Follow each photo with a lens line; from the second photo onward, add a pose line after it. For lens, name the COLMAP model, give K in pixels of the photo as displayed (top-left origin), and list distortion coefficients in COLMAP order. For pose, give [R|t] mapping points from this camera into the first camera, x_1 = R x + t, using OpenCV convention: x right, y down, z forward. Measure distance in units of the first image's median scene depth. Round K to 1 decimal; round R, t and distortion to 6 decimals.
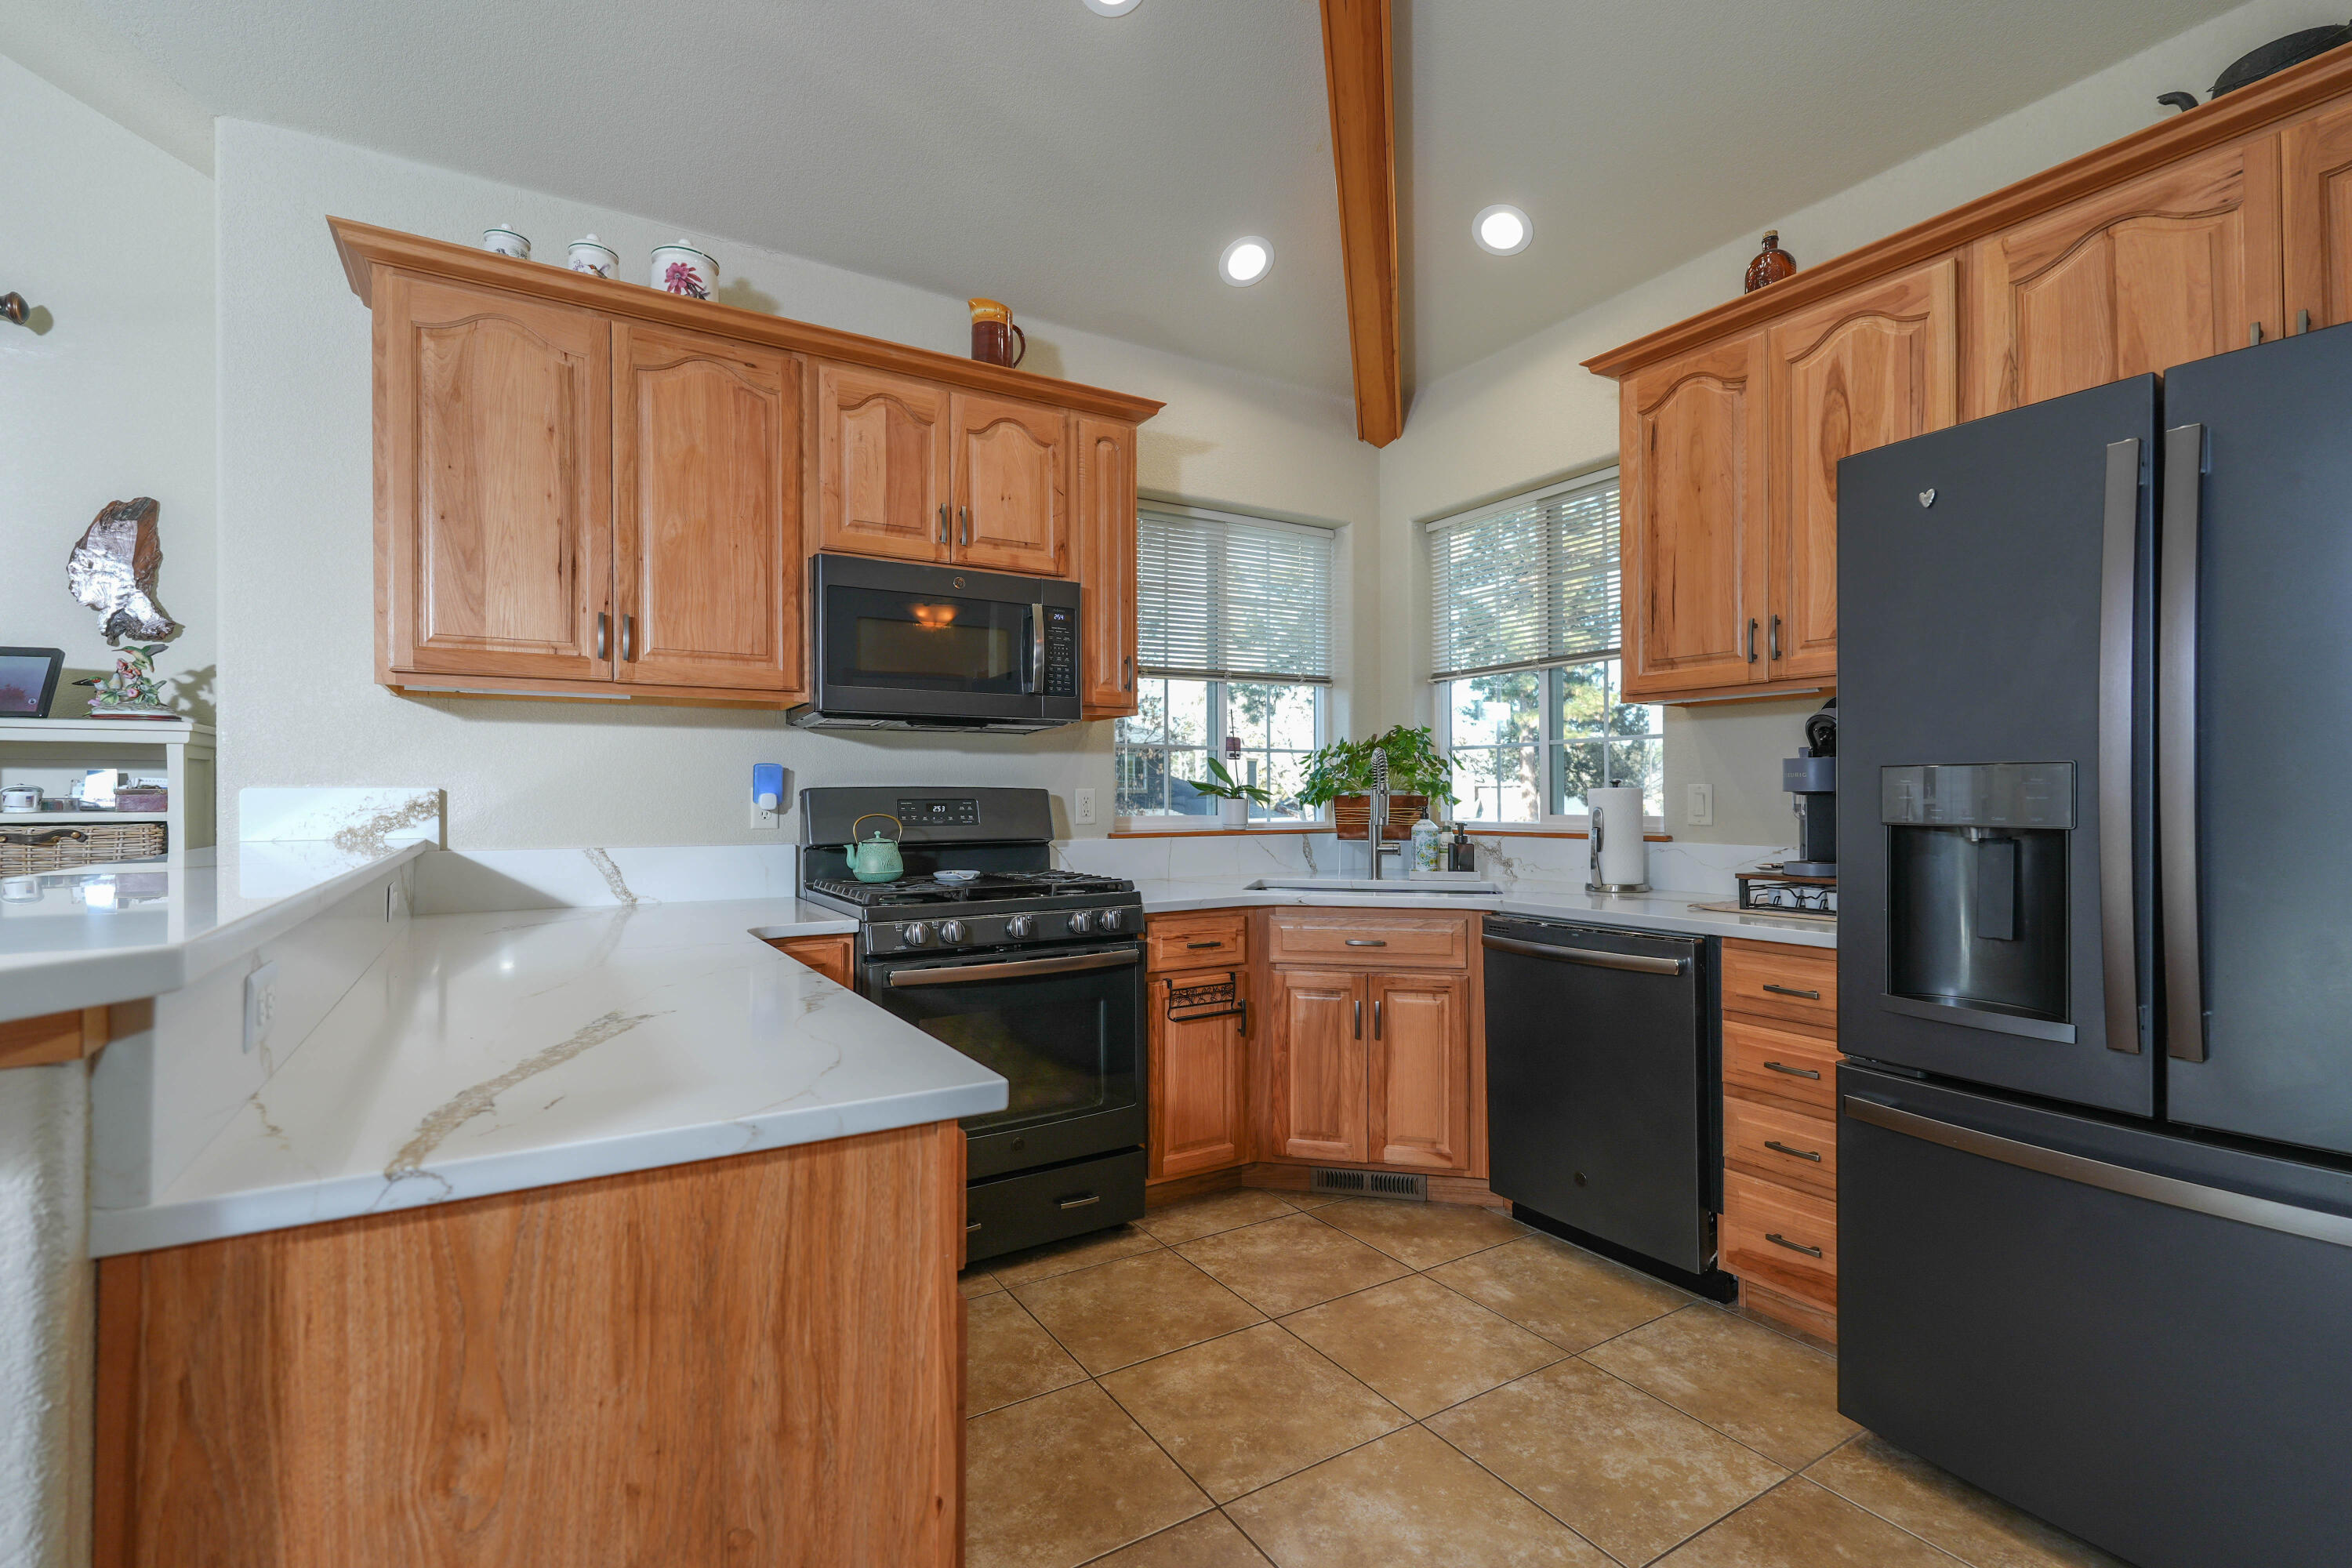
lens RADIAL K [[1046.1, 0, 1167.2], [0, 1046.1, 794.9], [0, 0, 1]] dist [0.000356, 0.000283]
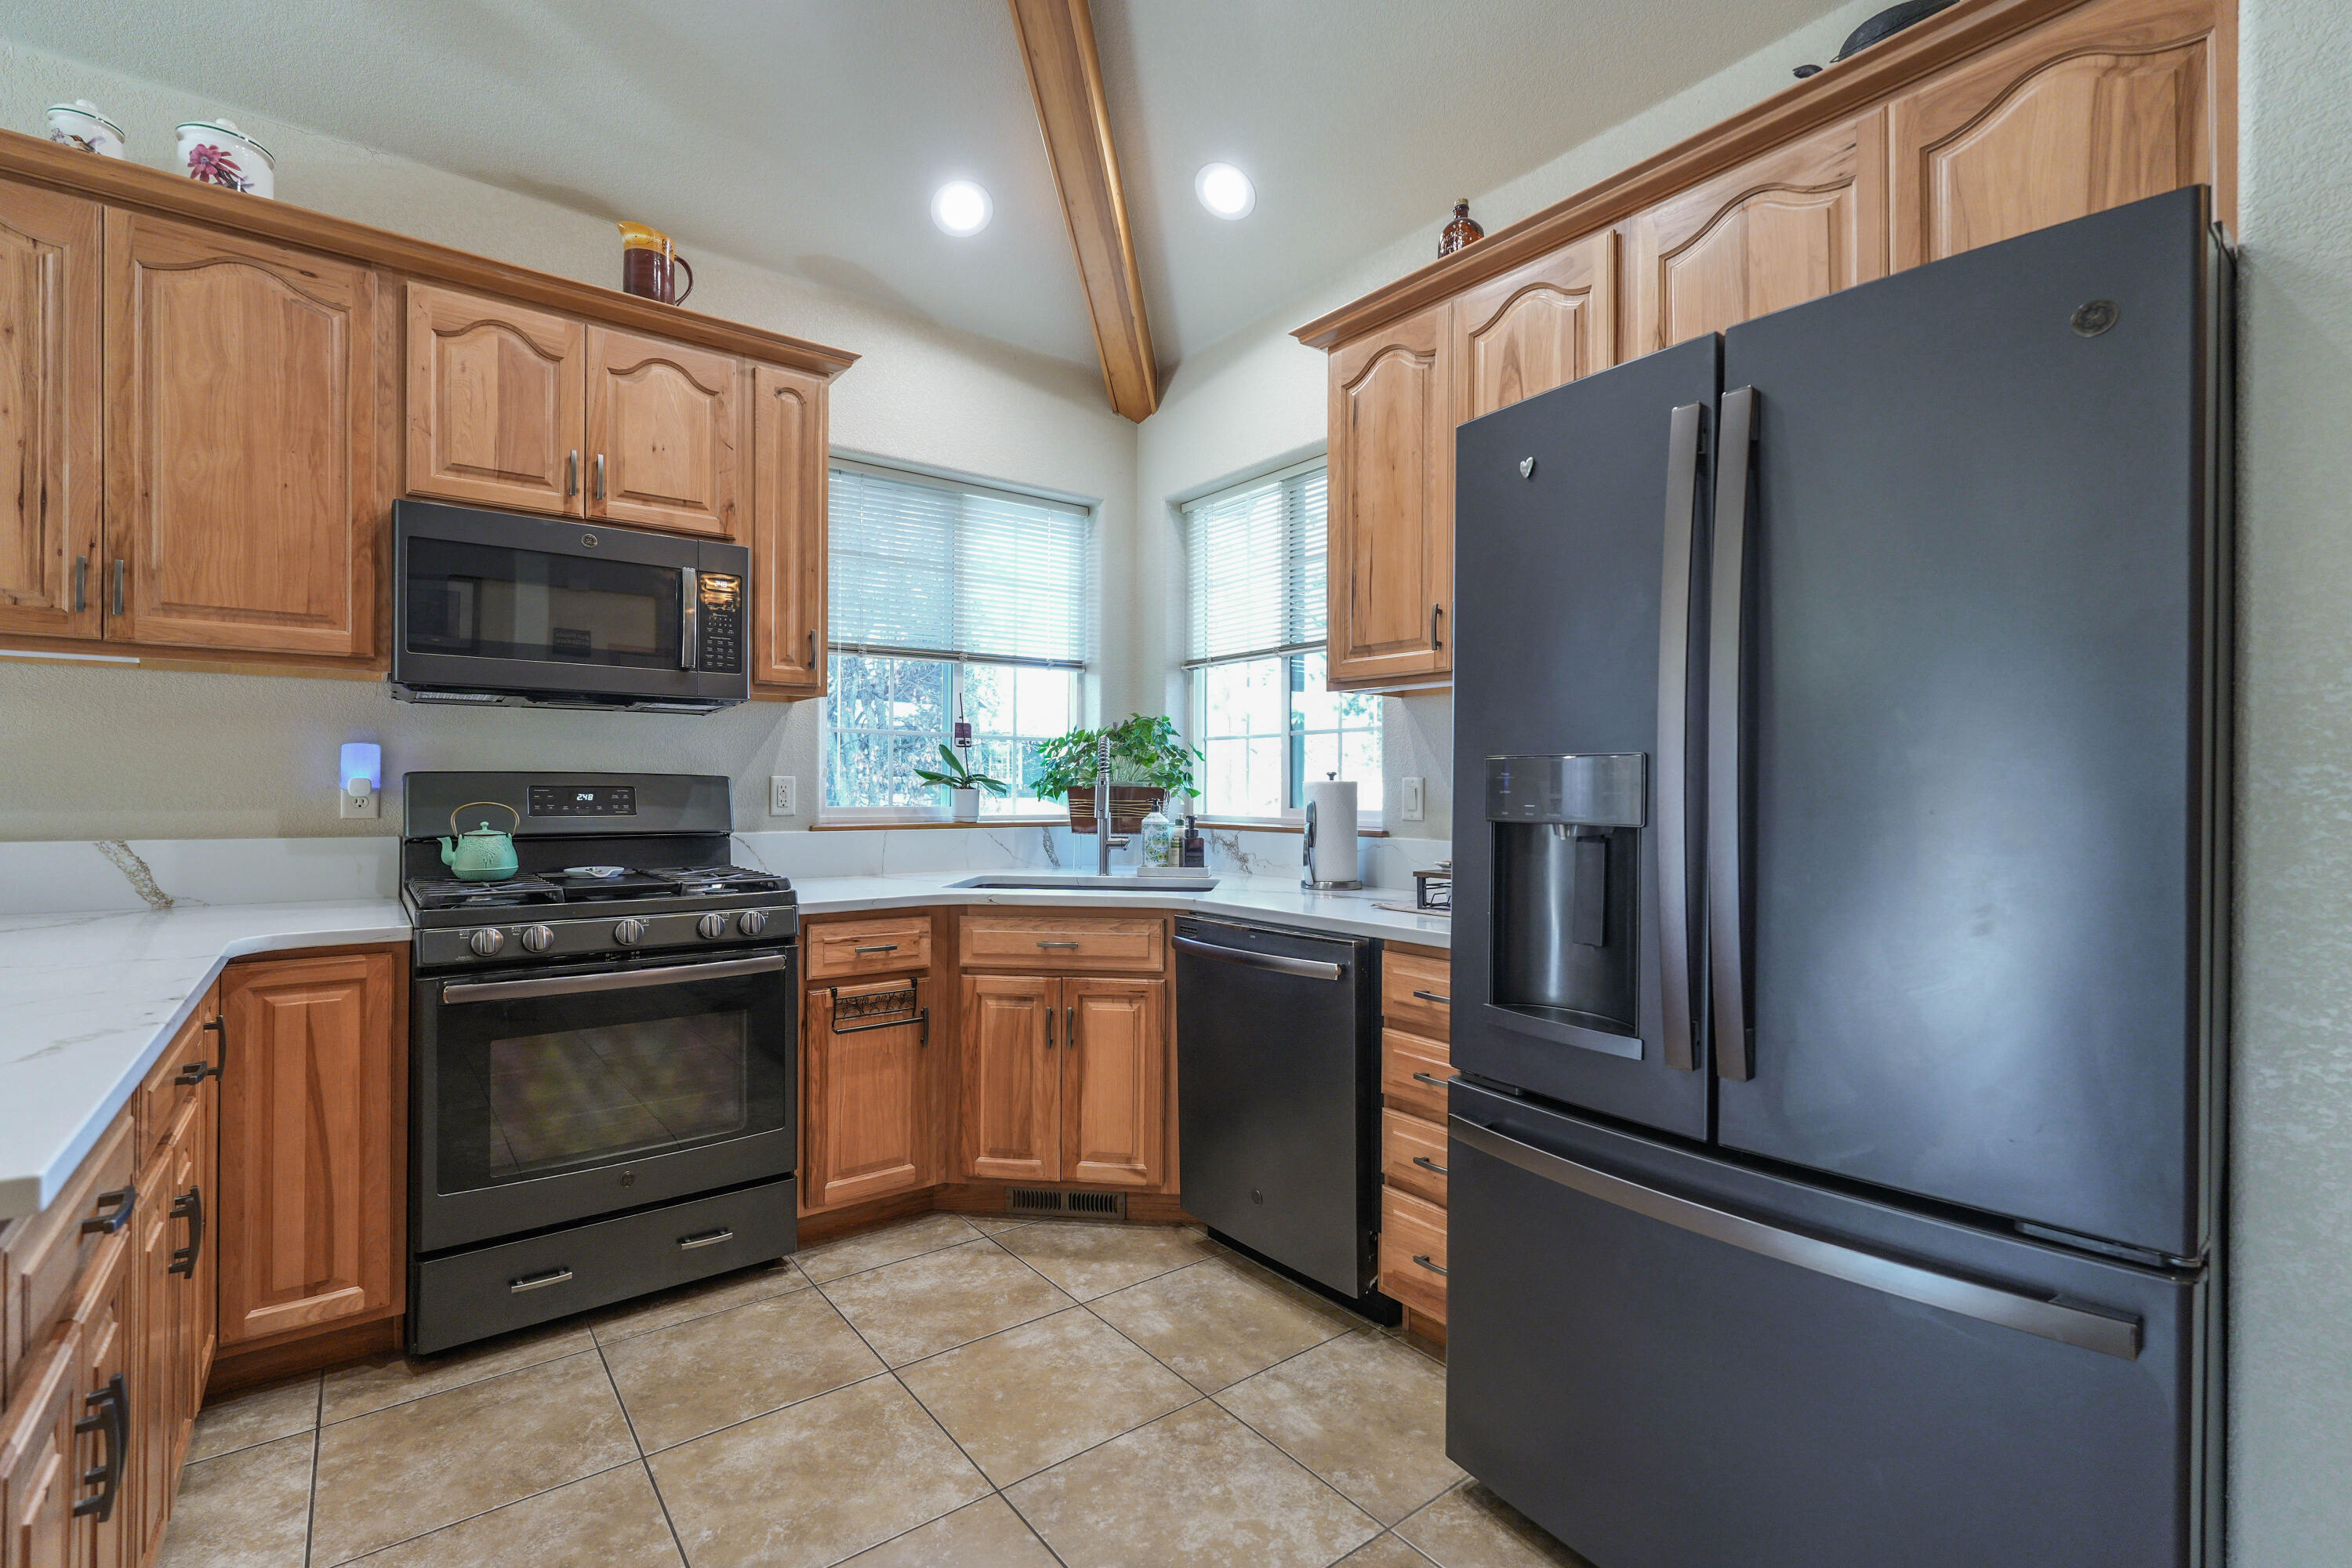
lens RADIAL K [[1038.9, 0, 1171.8], [0, 1038.9, 789.8], [0, 0, 1]] dist [0.000731, -0.000007]
pose [[0.994060, 0.008592, 0.108495, 0.207257], [-0.008929, 0.999957, 0.002623, 0.000327], [-0.108468, -0.003577, 0.994094, 0.079896]]
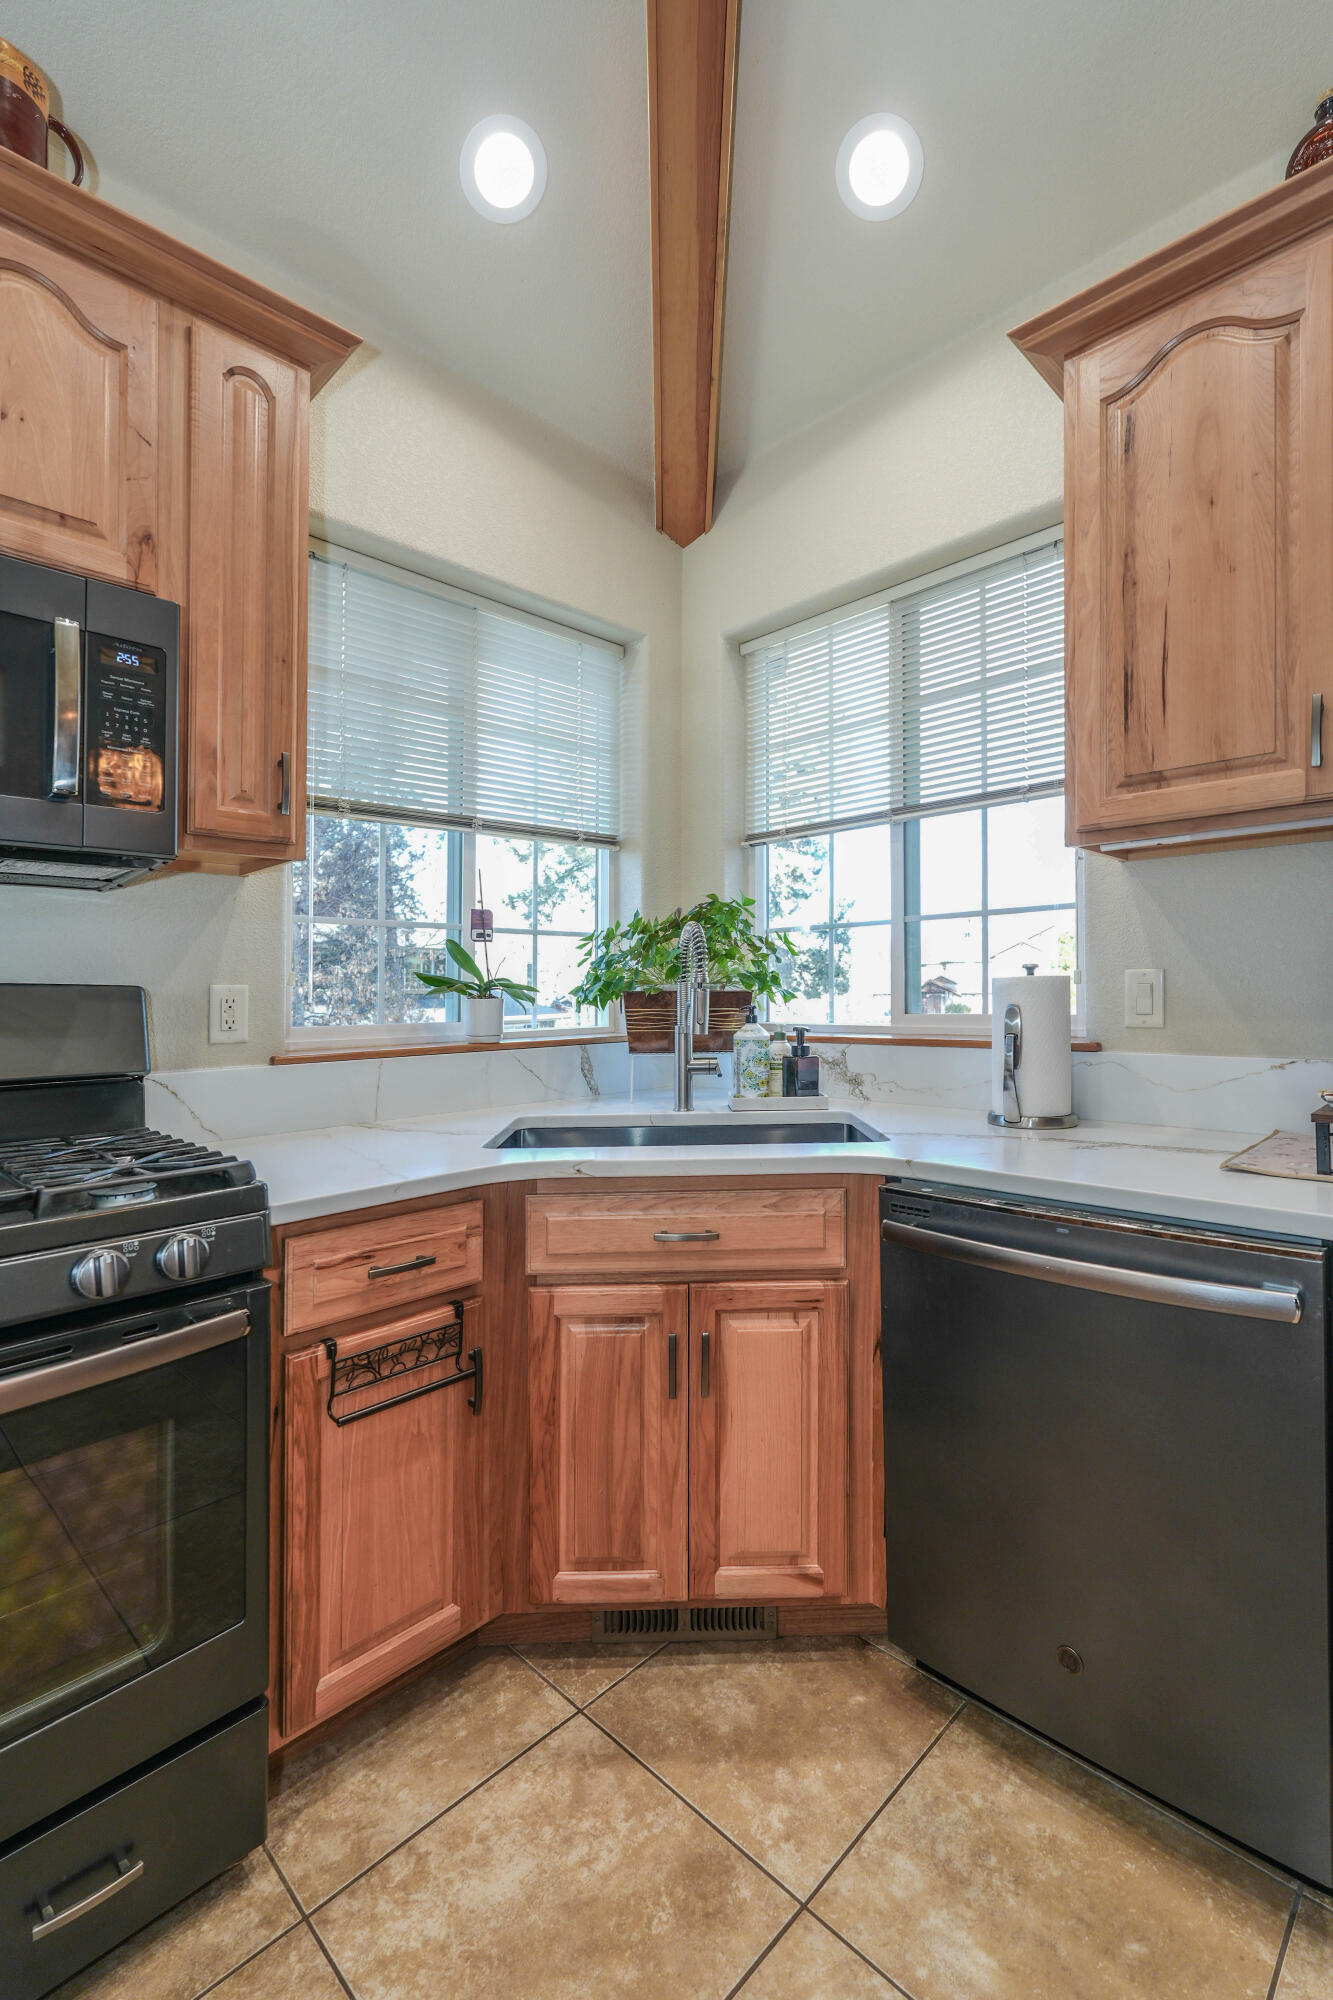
lens RADIAL K [[902.0, 0, 688.4], [0, 902.0, 962.9], [0, 0, 1]] dist [-0.004813, -0.000196]
pose [[0.970447, 0.001496, 0.241311, 0.073178], [0.007048, 0.999378, -0.034539, 0.003500], [-0.241213, 0.035219, 0.969833, 0.540489]]
